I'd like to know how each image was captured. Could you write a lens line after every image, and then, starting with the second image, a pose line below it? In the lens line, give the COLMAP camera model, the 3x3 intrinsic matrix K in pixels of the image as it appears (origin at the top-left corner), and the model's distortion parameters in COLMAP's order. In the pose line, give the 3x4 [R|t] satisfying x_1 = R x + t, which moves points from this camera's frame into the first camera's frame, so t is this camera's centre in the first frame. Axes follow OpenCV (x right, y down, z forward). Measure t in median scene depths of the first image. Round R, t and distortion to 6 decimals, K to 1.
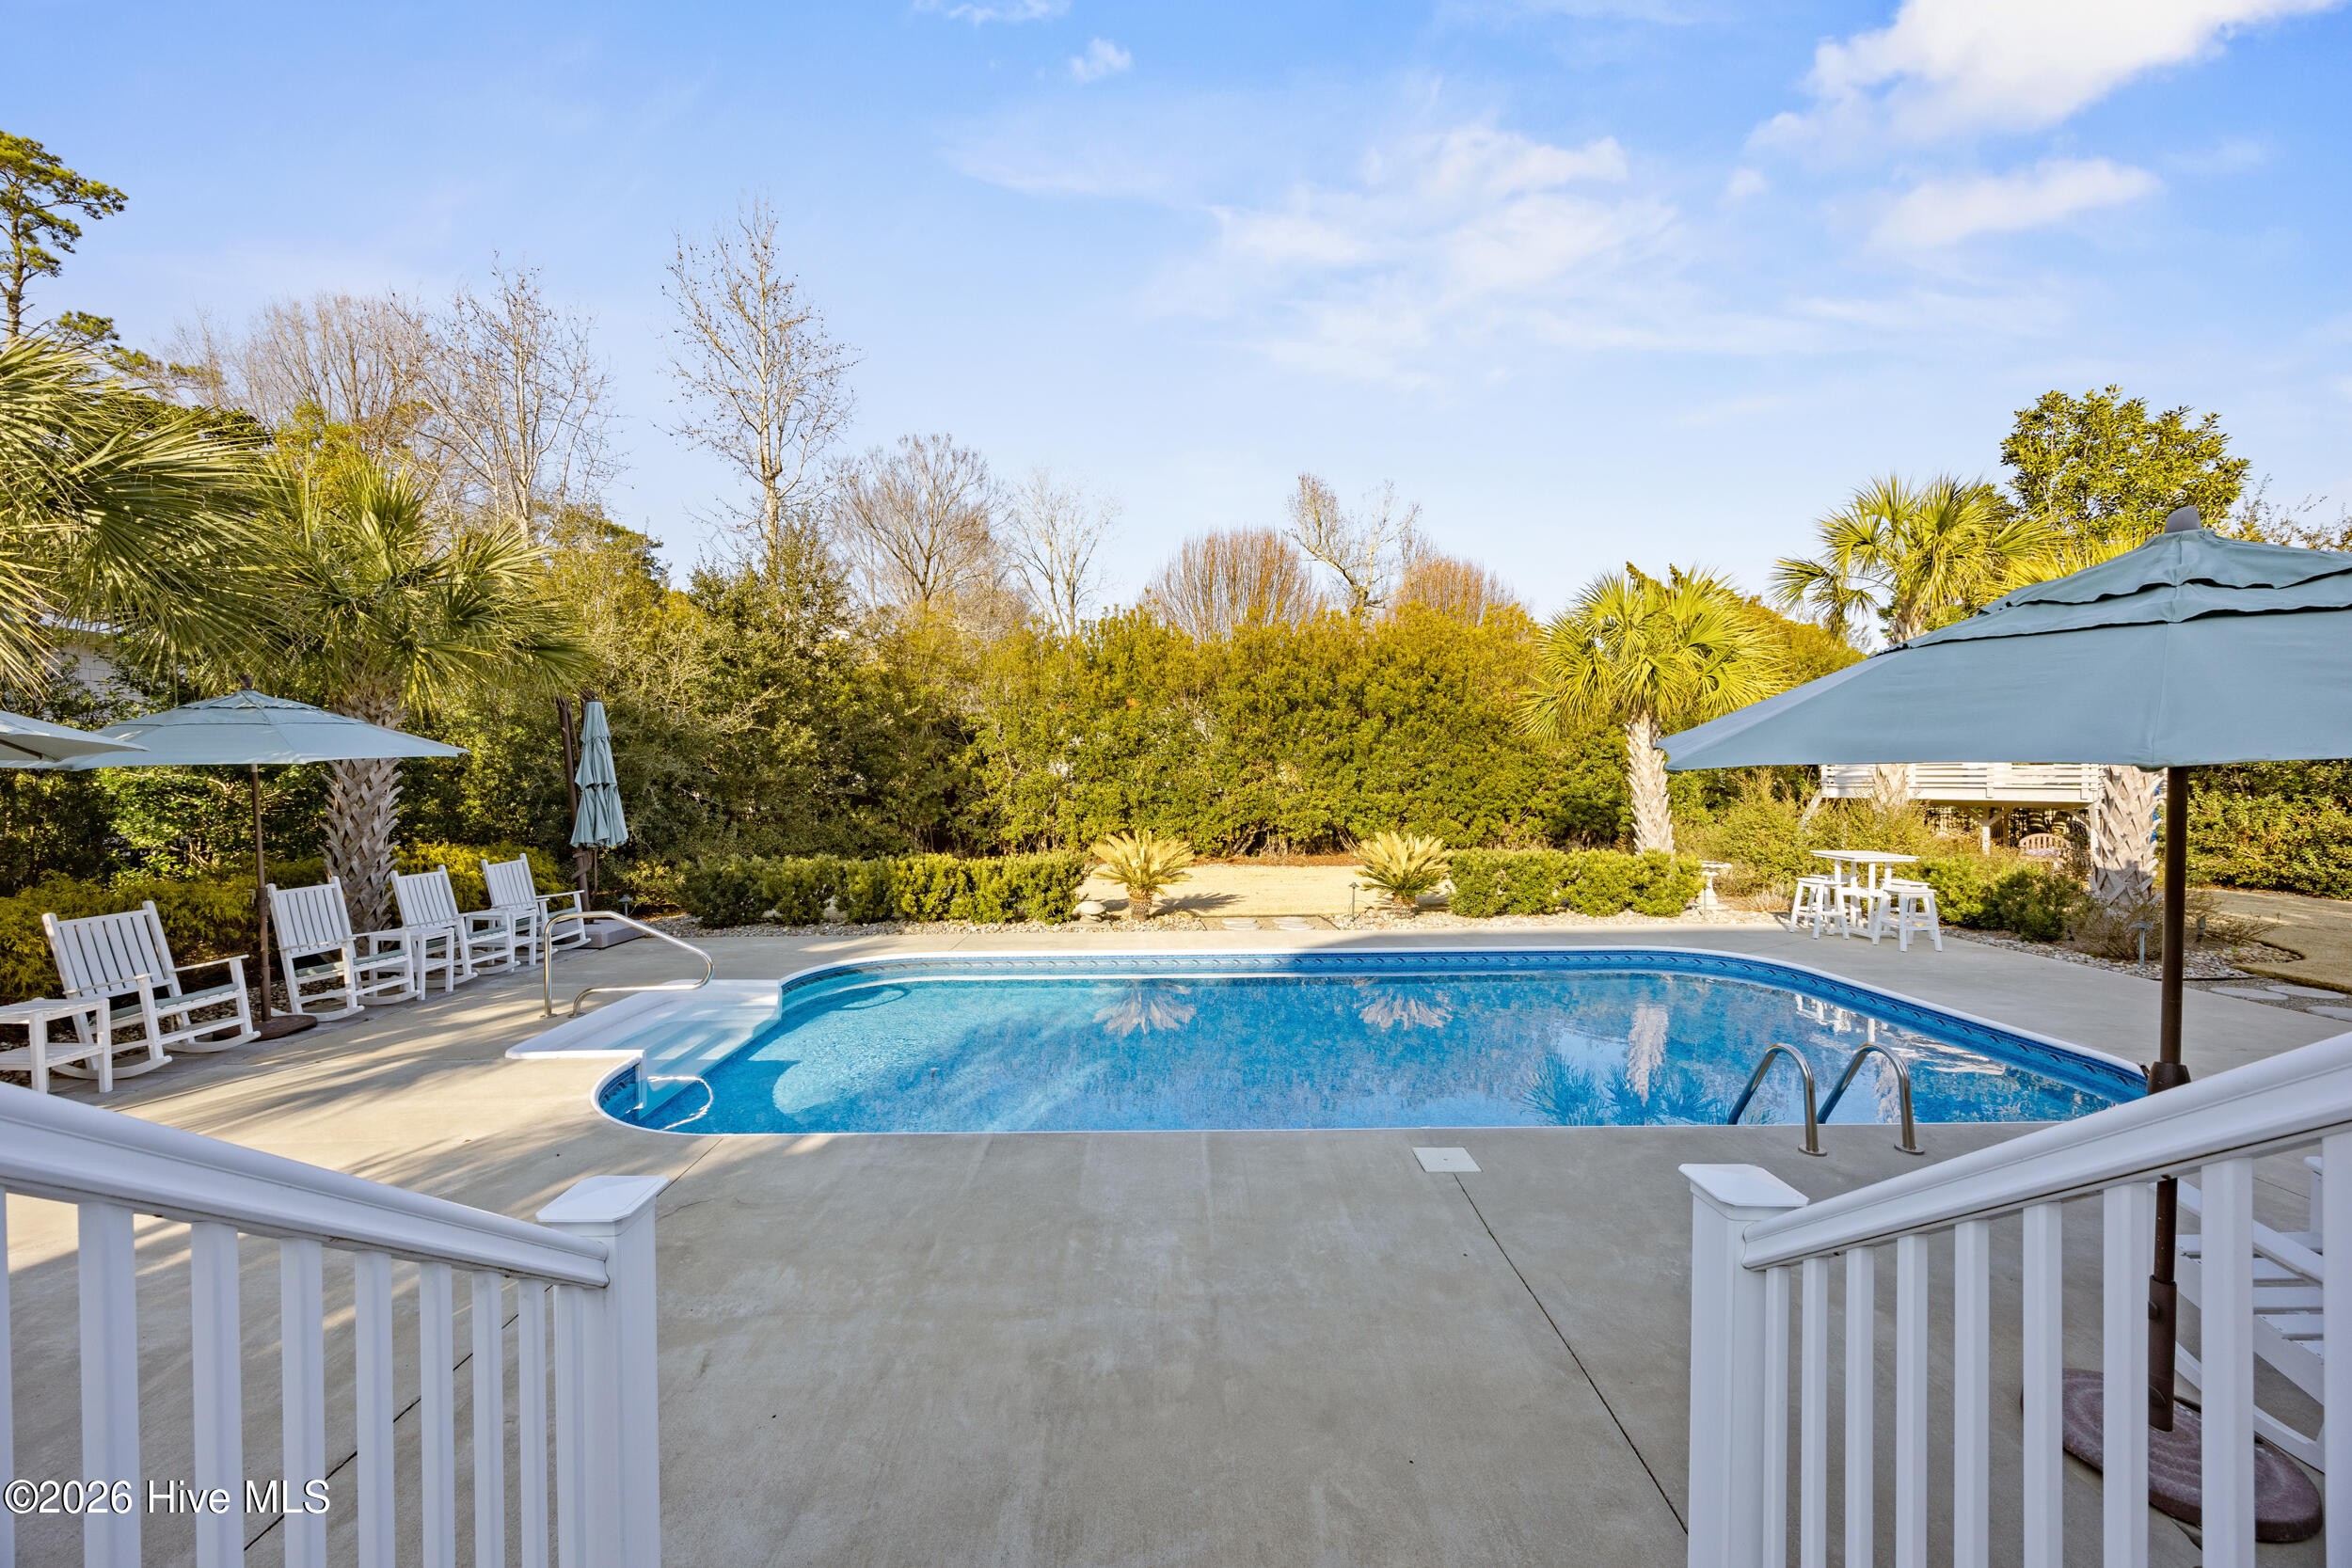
lens RADIAL K [[907.7, 0, 1181.1], [0, 907.7, 780.5], [0, 0, 1]] dist [-0.000374, 0.000104]
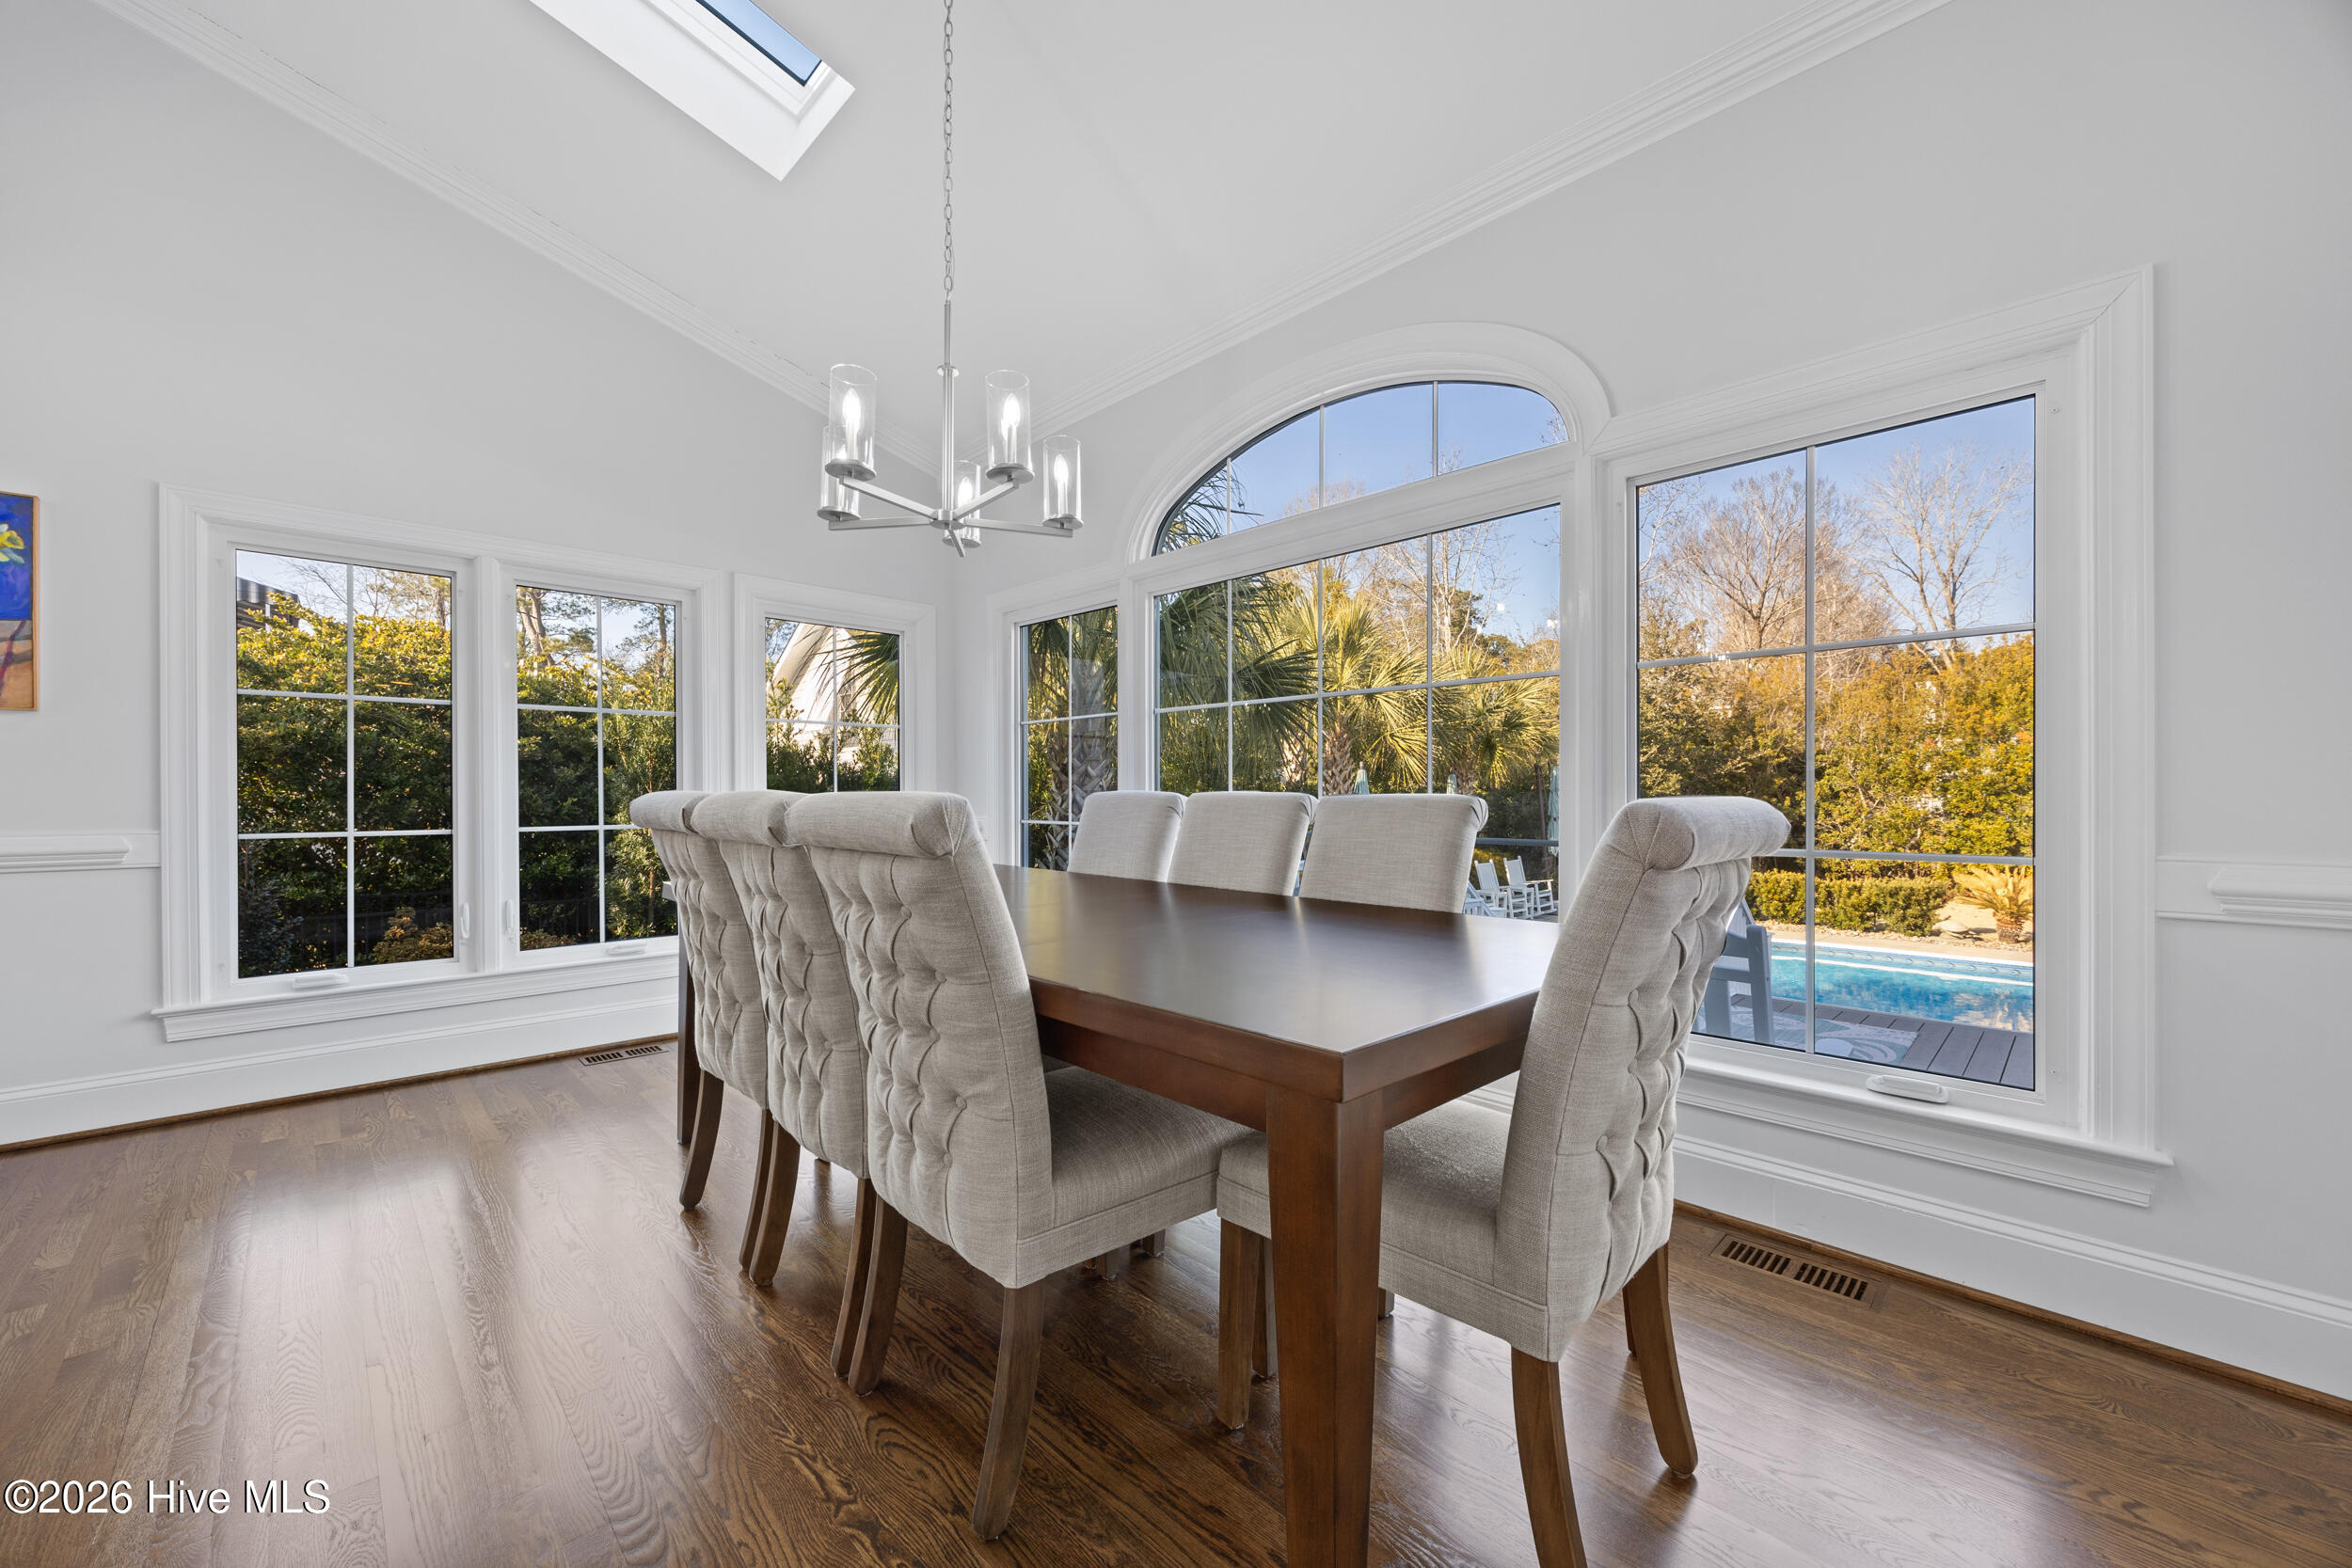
lens RADIAL K [[897.6, 0, 1171.6], [0, 897.6, 799.7], [0, 0, 1]] dist [0.000036, 0.000052]
pose [[0.669716, 0.008244, -0.742572, 0.048731], [-0.011595, 0.999933, 0.000644, -0.009167], [0.742527, 0.008179, 0.669766, -0.307129]]
